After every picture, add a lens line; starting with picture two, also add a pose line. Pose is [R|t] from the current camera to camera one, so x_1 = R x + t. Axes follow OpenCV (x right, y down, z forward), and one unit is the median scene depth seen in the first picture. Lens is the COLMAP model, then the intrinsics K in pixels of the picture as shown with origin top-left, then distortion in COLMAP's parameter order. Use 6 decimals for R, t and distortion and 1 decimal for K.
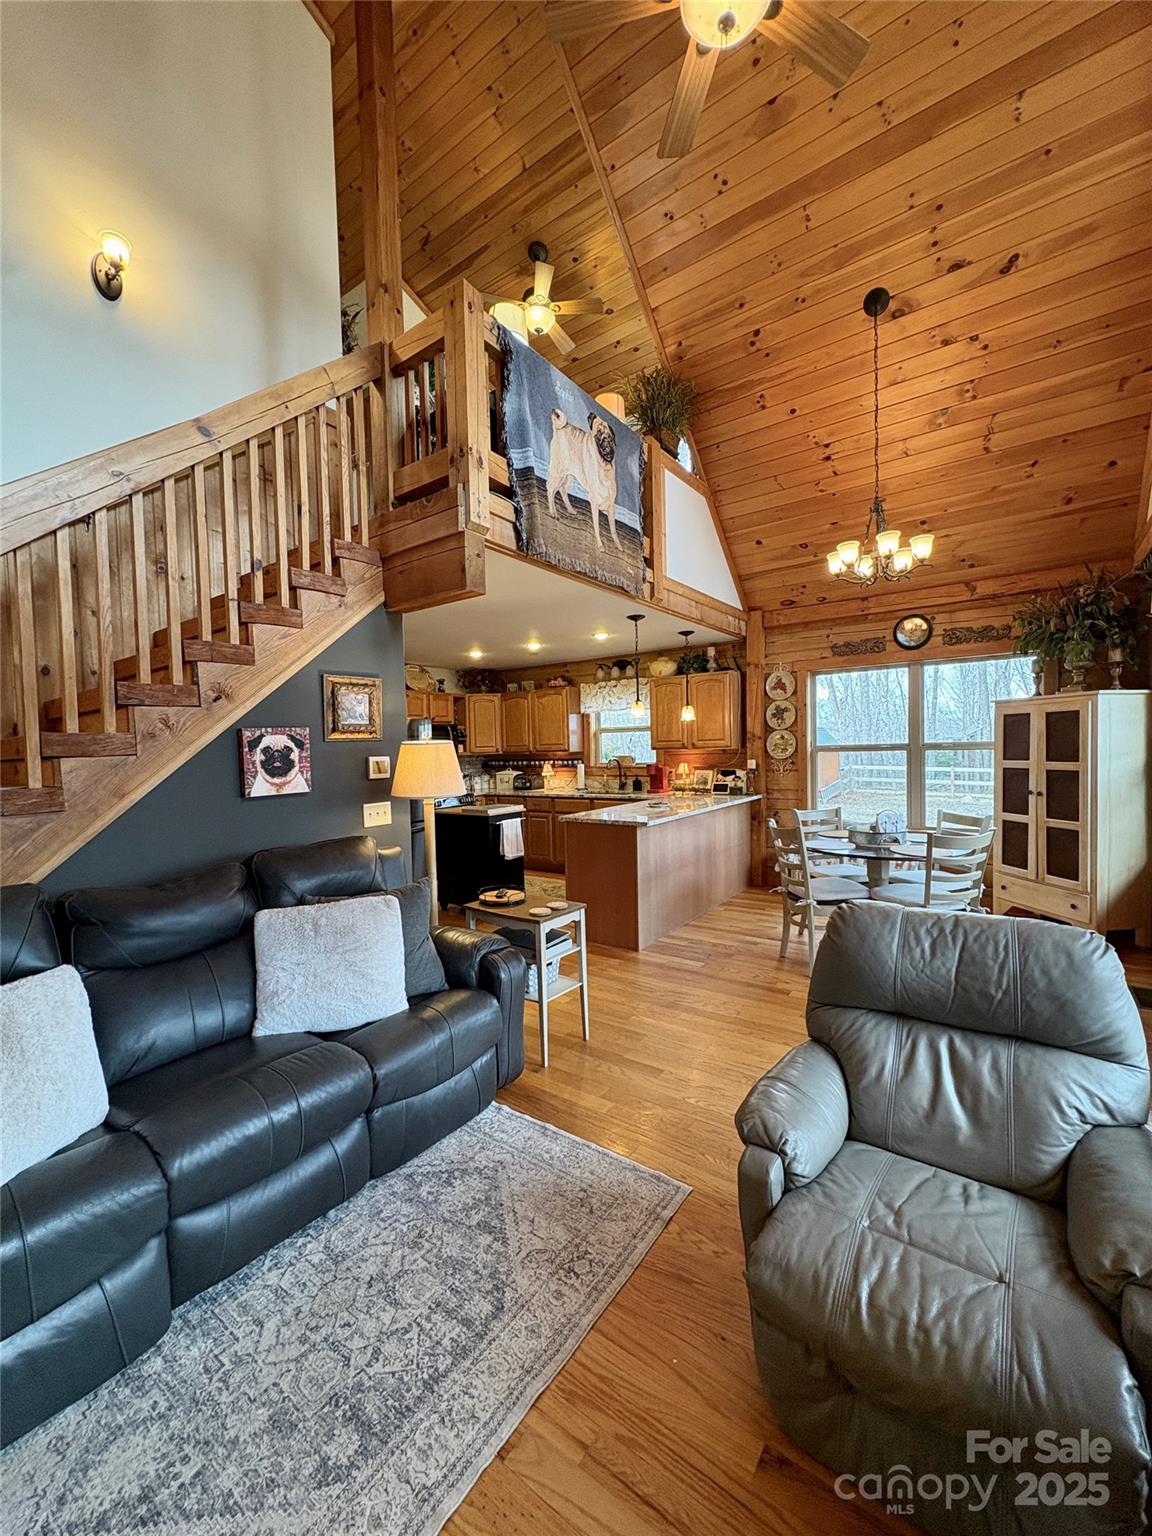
lens RADIAL K [[610.6, 0, 577.0], [0, 610.6, 766.1], [0, 0, 1]] dist [0.000000, 0.000277]
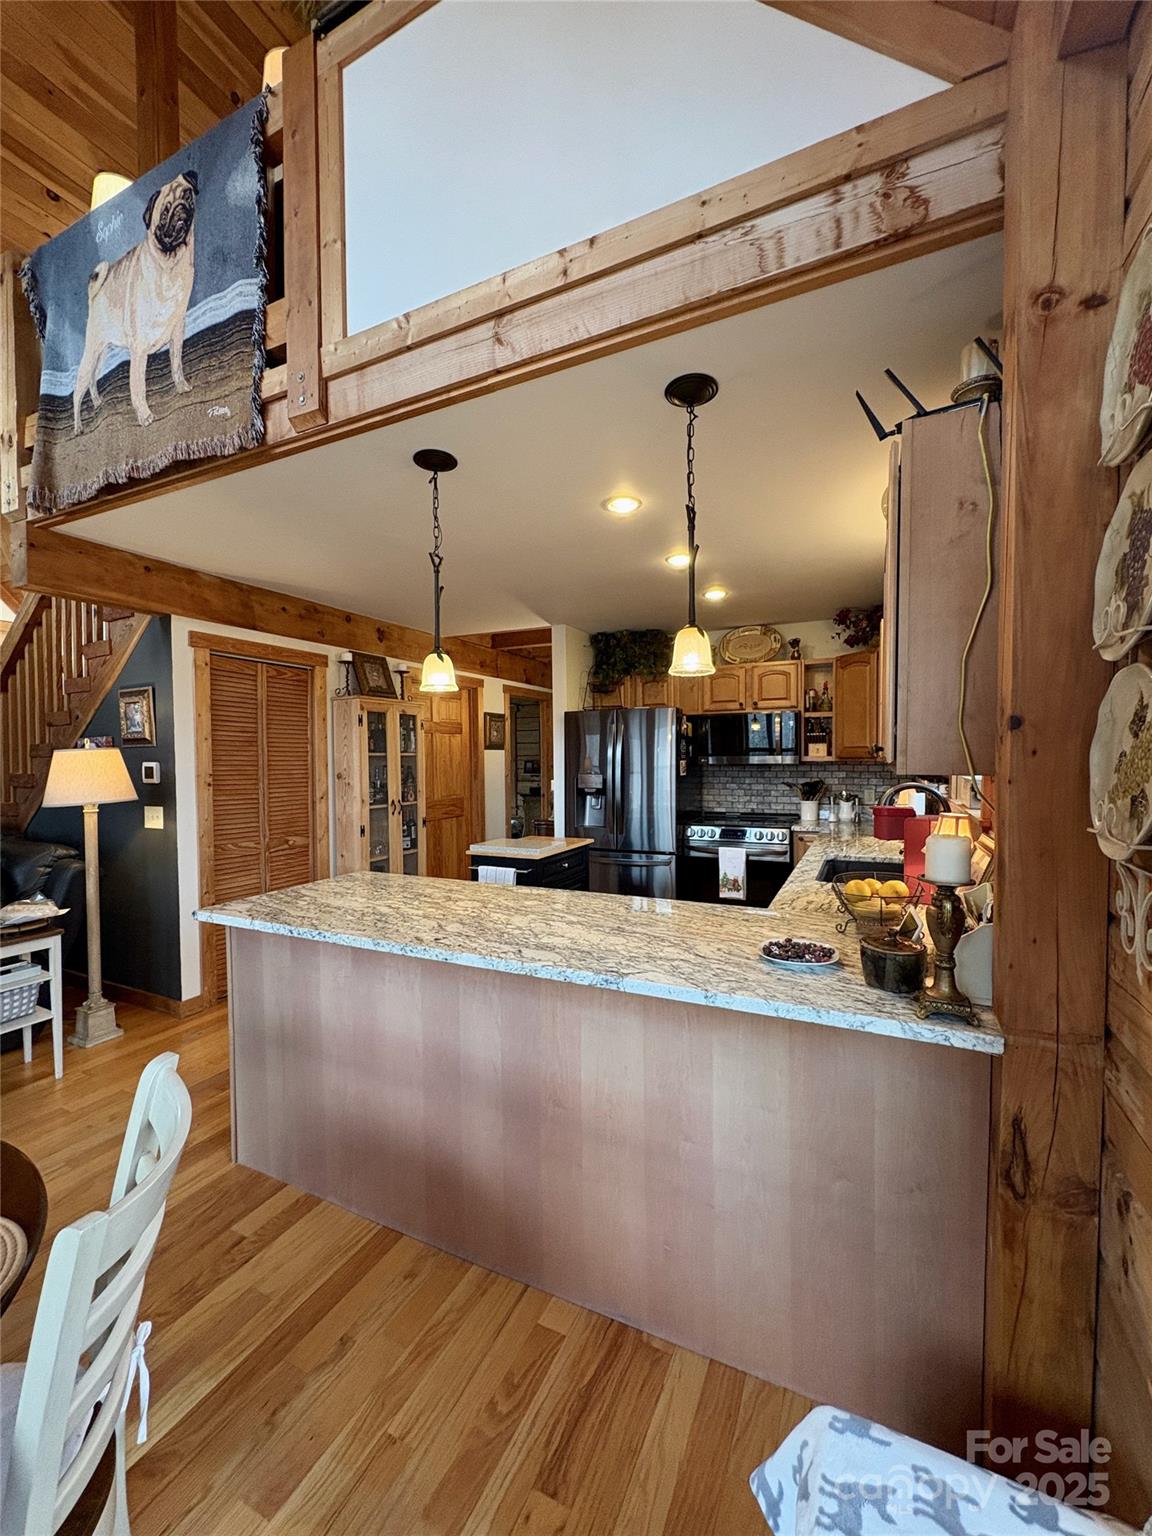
lens RADIAL K [[612.4, 0, 575.1], [0, 612.4, 766.3], [0, 0, 1]] dist [0.001982, -0.000152]
pose [[0.175320, 0.041682, -0.983629, 0.600649], [-0.026616, 0.998939, 0.037586, -0.048636], [0.984152, 0.019591, 0.176243, 1.112103]]
